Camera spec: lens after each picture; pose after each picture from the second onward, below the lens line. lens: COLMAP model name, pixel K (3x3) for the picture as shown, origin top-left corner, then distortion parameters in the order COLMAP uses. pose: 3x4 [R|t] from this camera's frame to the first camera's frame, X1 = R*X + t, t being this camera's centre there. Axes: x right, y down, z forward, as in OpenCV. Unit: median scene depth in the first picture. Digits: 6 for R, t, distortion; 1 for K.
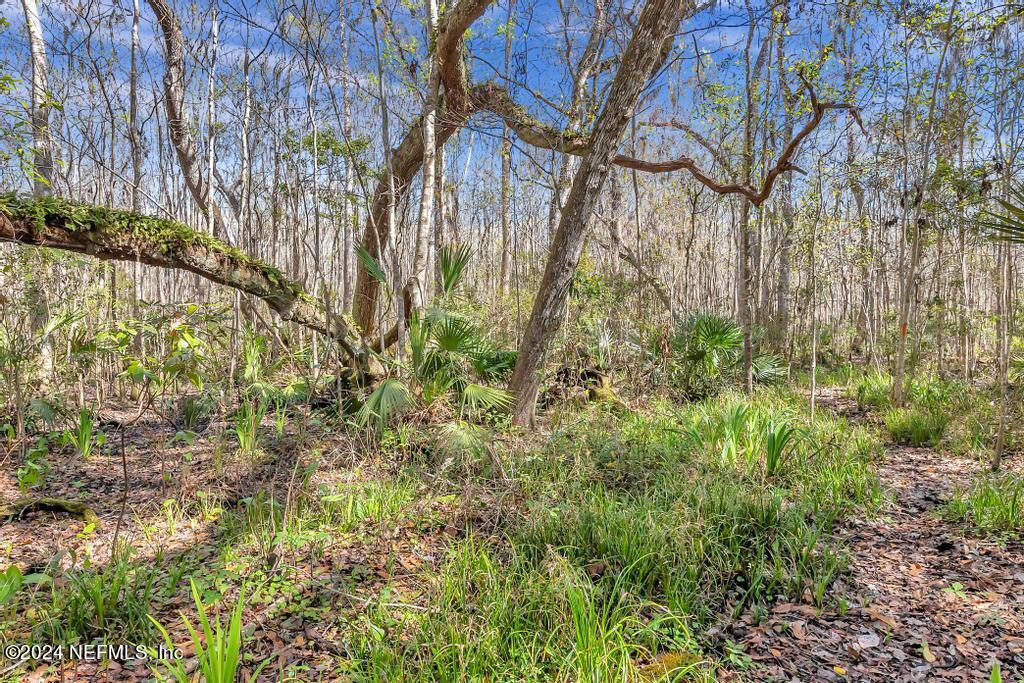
lens RADIAL K [[654.2, 0, 510.7], [0, 654.2, 340.7], [0, 0, 1]] dist [0.005812, -0.001392]
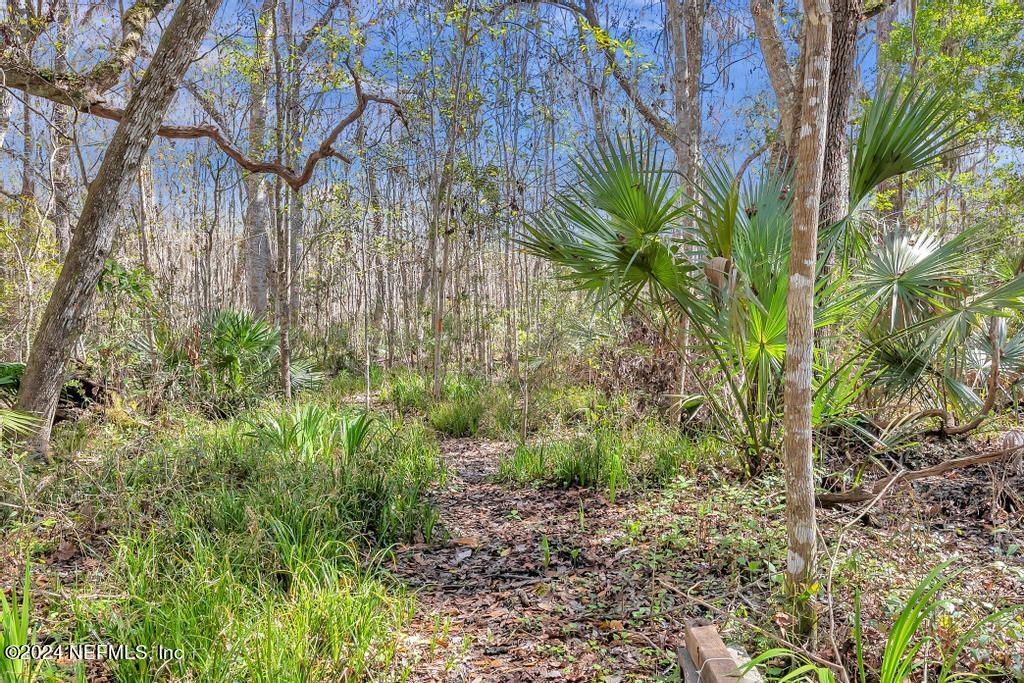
lens RADIAL K [[556.6, 0, 512.3], [0, 556.6, 339.8], [0, 0, 1]] dist [-0.001043, -0.000466]
pose [[0.827212, -0.039225, 0.560518, 0.123444], [0.033501, 0.999229, 0.020485, -0.005042], [-0.560890, 0.001833, 0.827889, 0.136046]]
